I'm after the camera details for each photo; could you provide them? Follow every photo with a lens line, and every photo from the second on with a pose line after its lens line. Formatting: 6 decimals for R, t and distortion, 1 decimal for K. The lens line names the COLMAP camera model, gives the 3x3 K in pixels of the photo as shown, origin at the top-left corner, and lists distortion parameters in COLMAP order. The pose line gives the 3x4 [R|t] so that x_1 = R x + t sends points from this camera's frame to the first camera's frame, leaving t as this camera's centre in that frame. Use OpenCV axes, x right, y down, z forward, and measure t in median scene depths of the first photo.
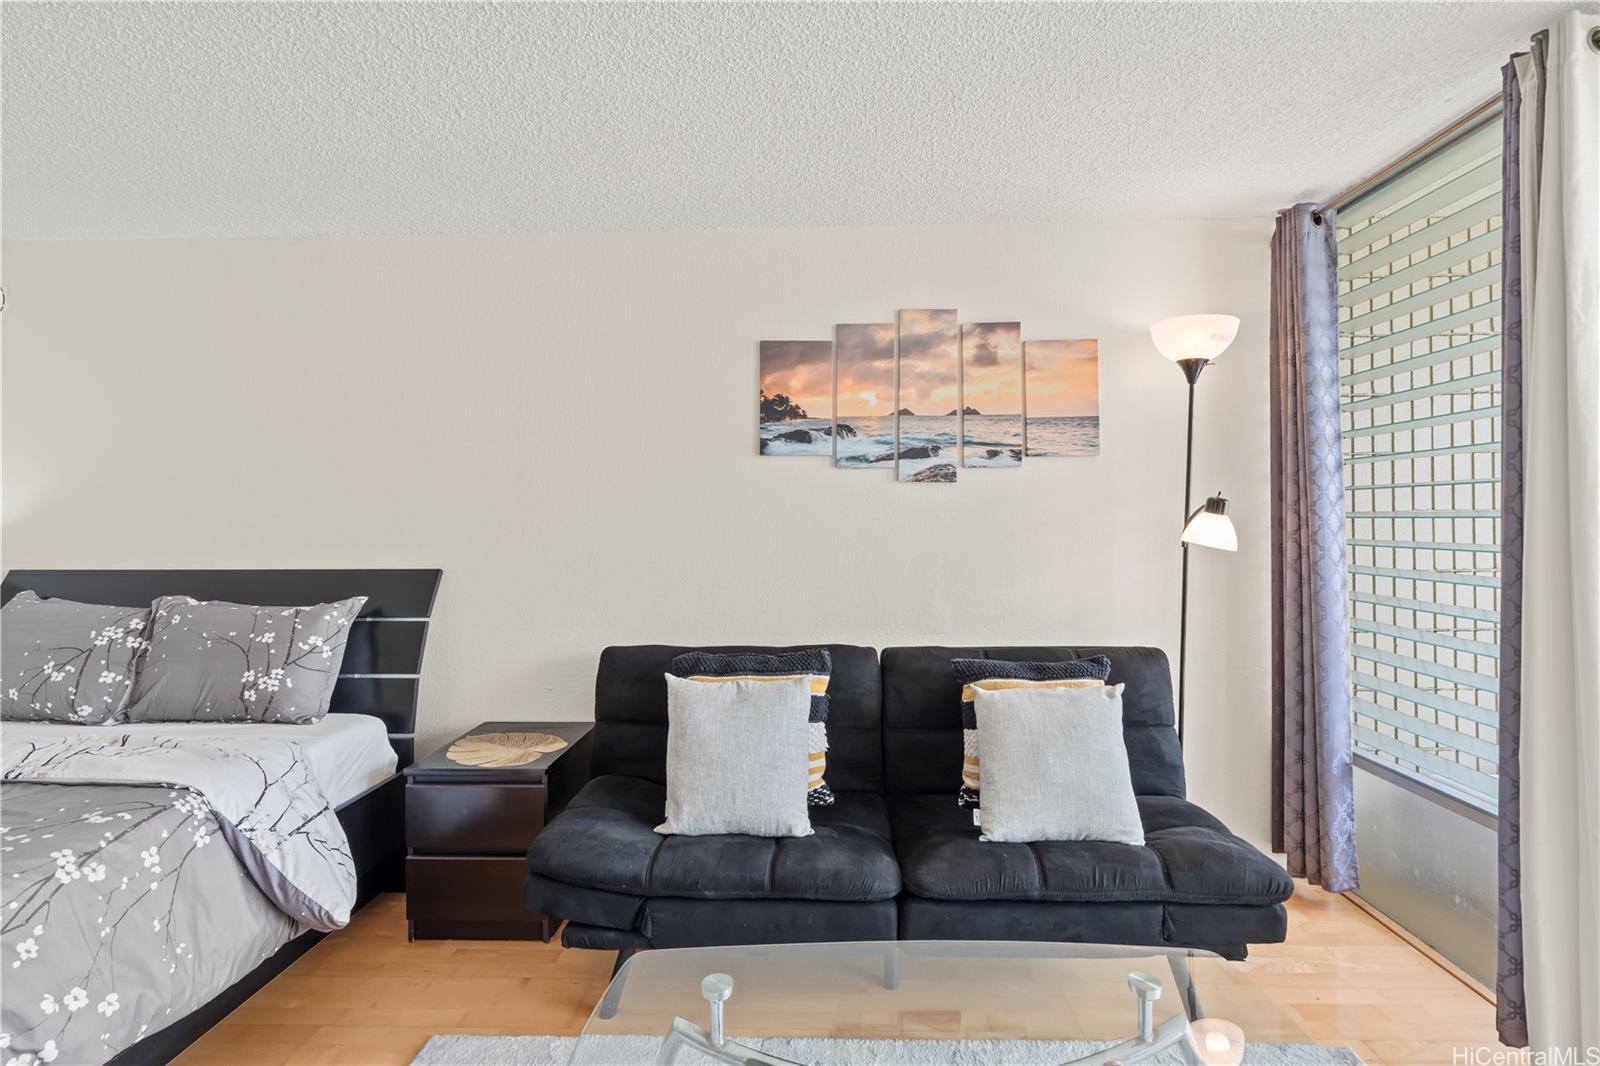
lens RADIAL K [[733.9, 0, 809.8], [0, 733.9, 514.2], [0, 0, 1]] dist [-0.000018, 0.000663]
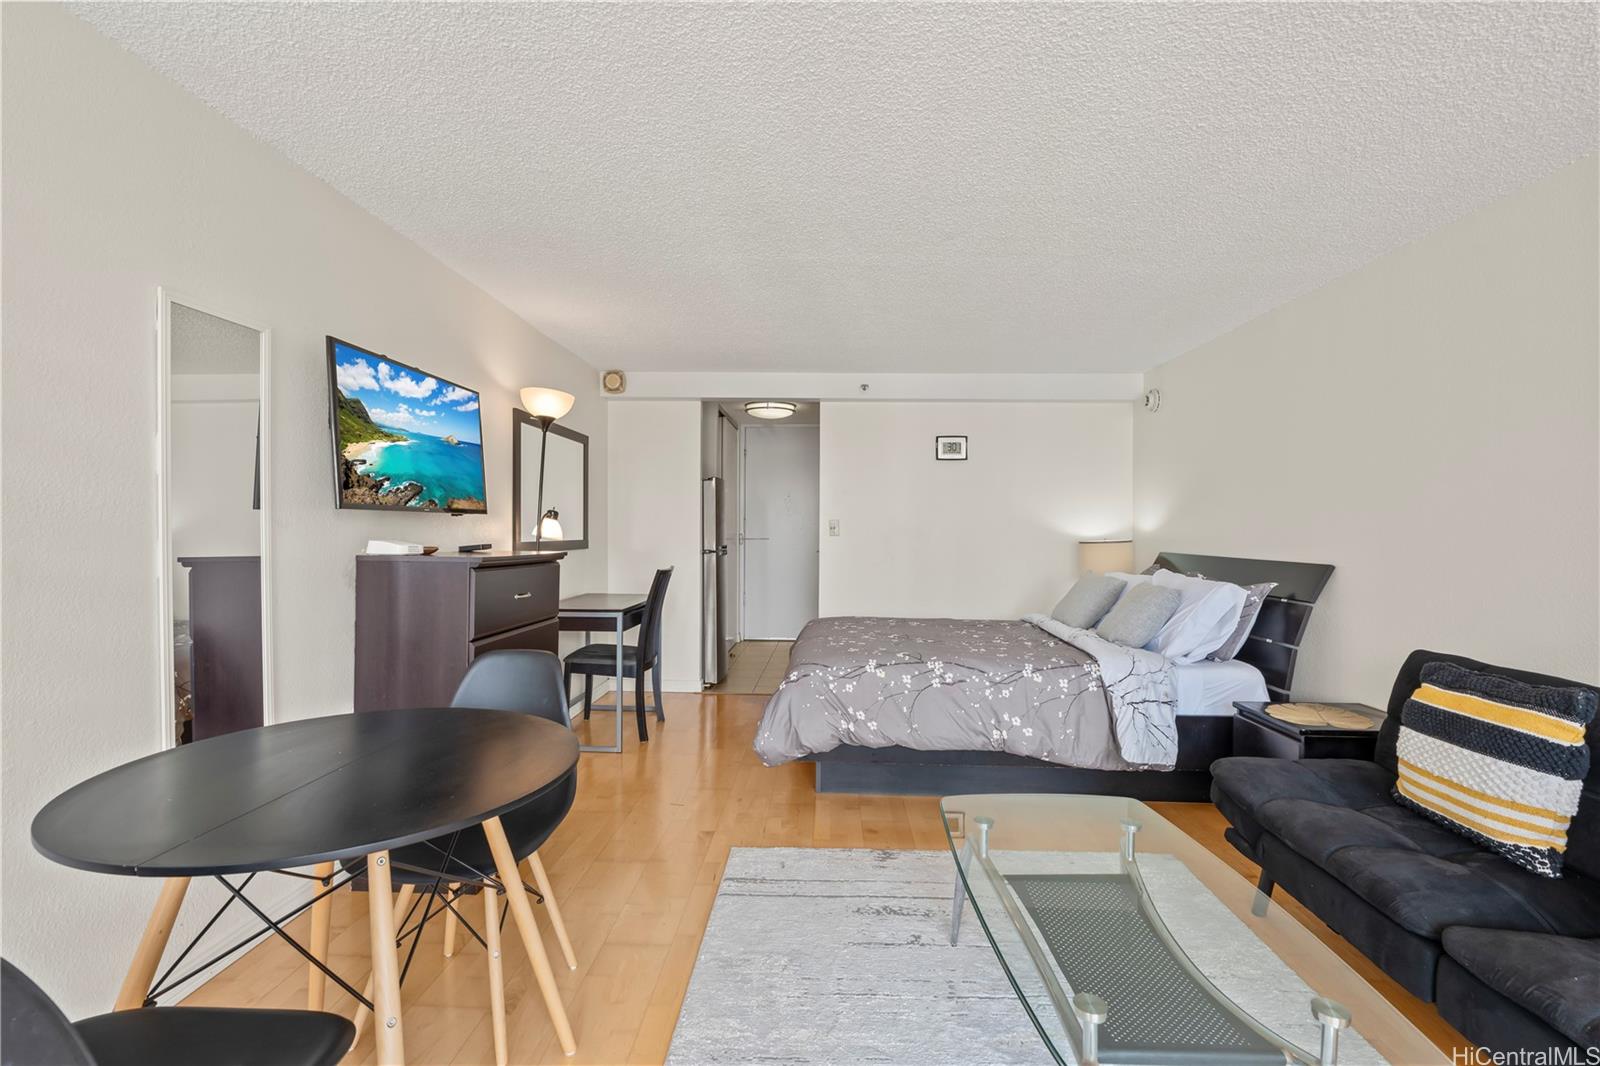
lens RADIAL K [[722.2, 0, 800.0], [0, 722.2, 533.0], [0, 0, 1]] dist [0.001903, 0.000658]
pose [[-0.012797, 0.011982, -0.999846, 0.680283], [-0.000021, 0.999928, 0.011983, 0.009862], [0.999918, 0.000174, -0.012796, 0.164607]]
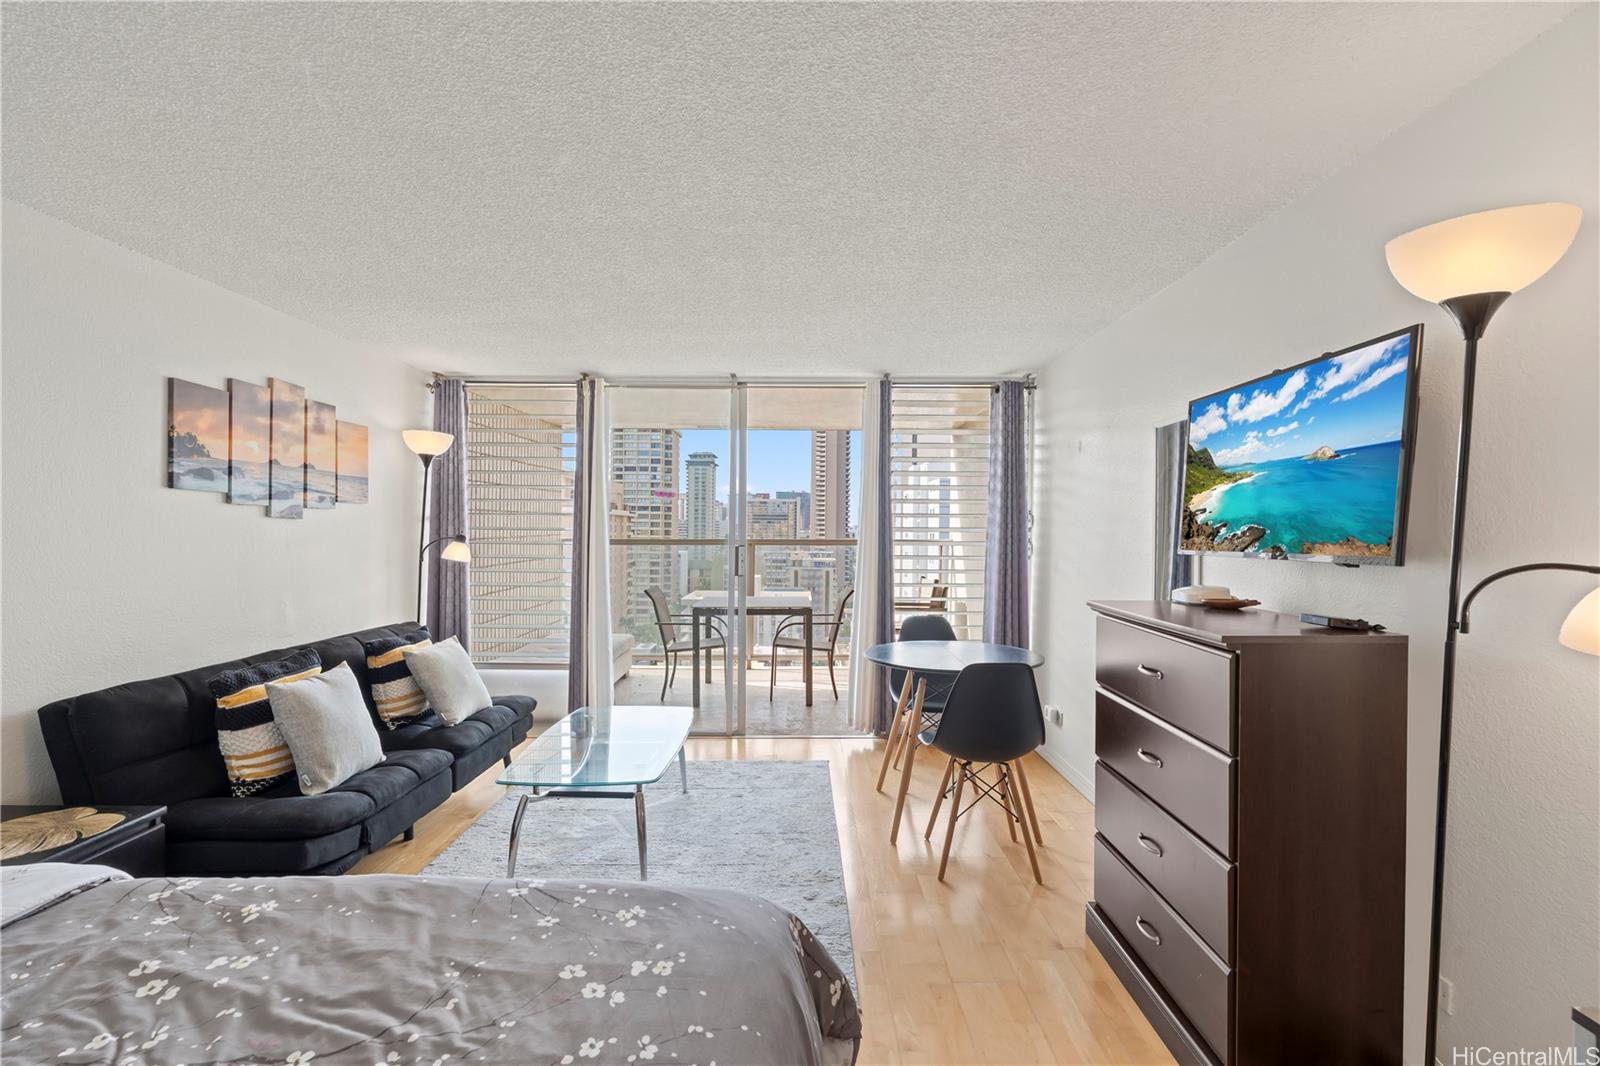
lens RADIAL K [[722.2, 0, 800.0], [0, 722.2, 533.0], [0, 0, 1]] dist [0.001903, 0.000658]
pose [[-0.025324, 0.002249, 0.999677, -1.120301], [-0.016534, 0.999860, -0.002668, -0.029500], [-0.999543, -0.016596, -0.025283, 0.139692]]
